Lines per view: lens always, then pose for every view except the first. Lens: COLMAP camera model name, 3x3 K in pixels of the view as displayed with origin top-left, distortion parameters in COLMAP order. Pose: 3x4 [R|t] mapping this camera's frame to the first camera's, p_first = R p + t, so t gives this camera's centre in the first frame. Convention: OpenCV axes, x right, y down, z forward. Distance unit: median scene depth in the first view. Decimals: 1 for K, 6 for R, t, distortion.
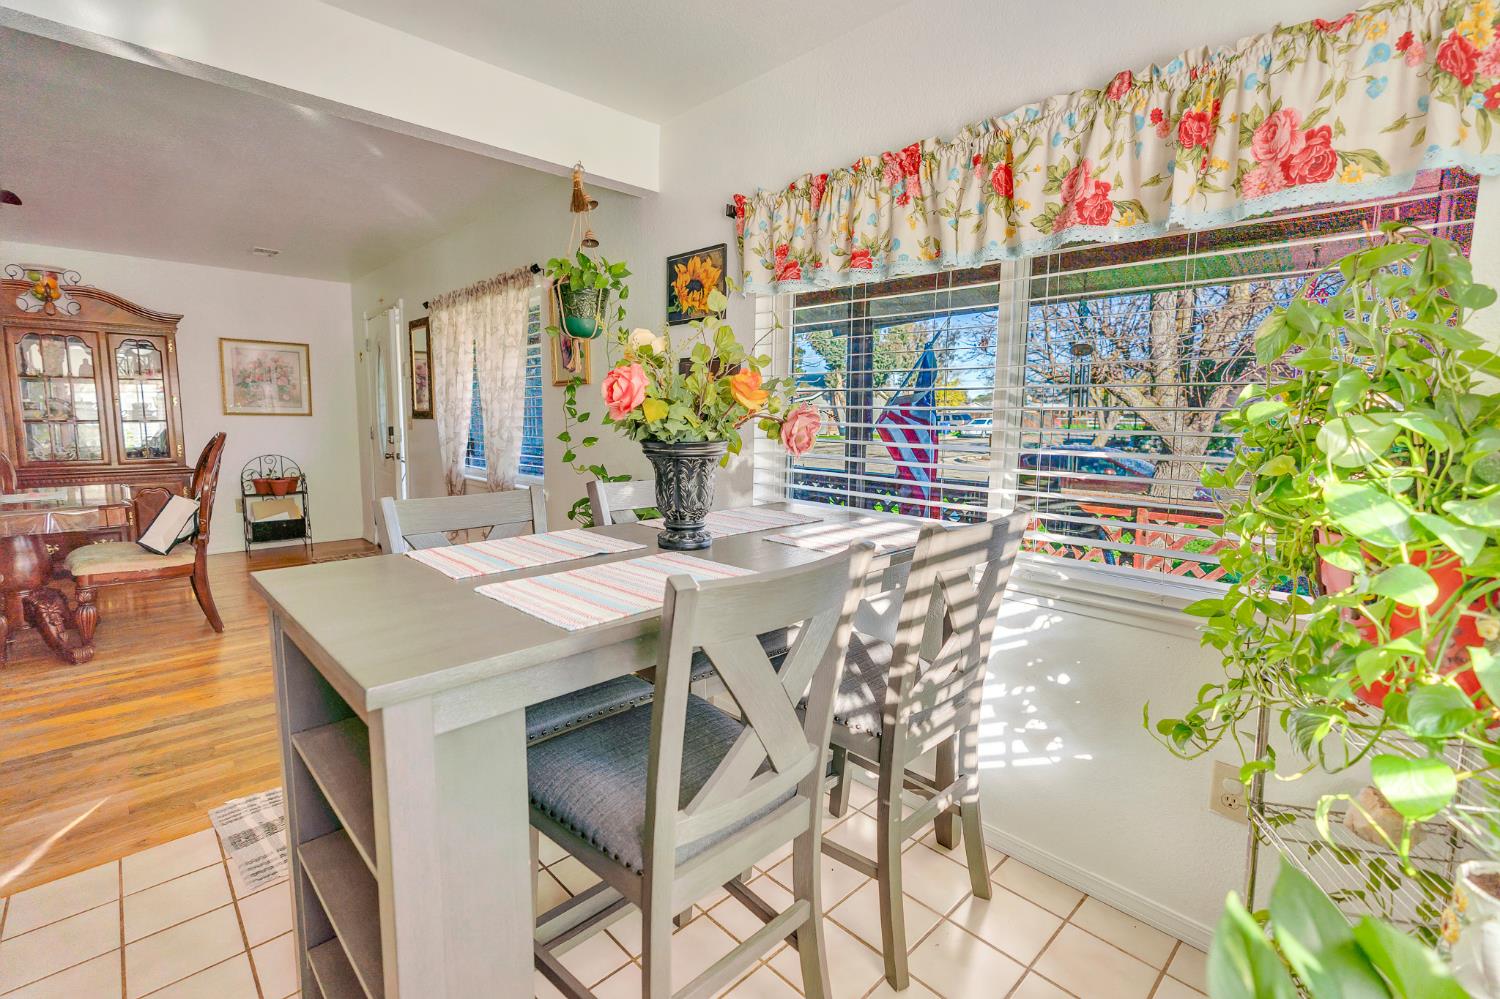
lens RADIAL K [[683.1, 0, 747.9], [0, 683.1, 484.8], [0, 0, 1]] dist [-0.003117, -0.000252]
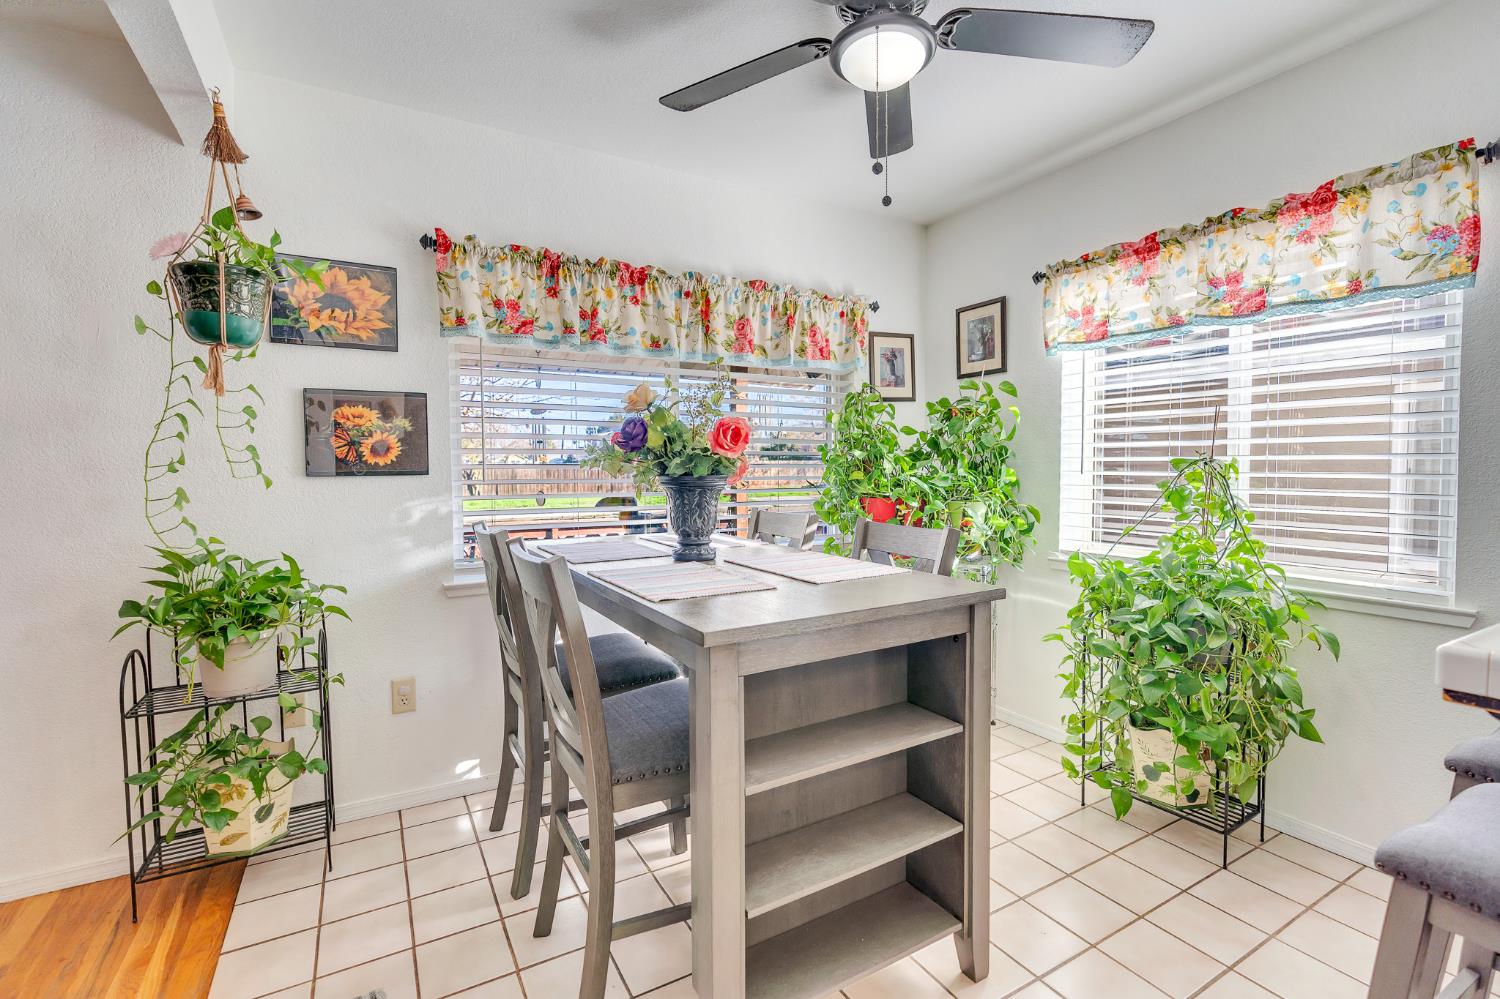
lens RADIAL K [[683.1, 0, 753.2], [0, 683.1, 500.1], [0, 0, 1]] dist [-0.003117, -0.000252]
pose [[0.230752, -0.051283, 0.971660, -1.175845], [0.116662, 0.992865, 0.024697, -0.028162], [-0.965993, 0.107657, 0.235088, 0.536867]]
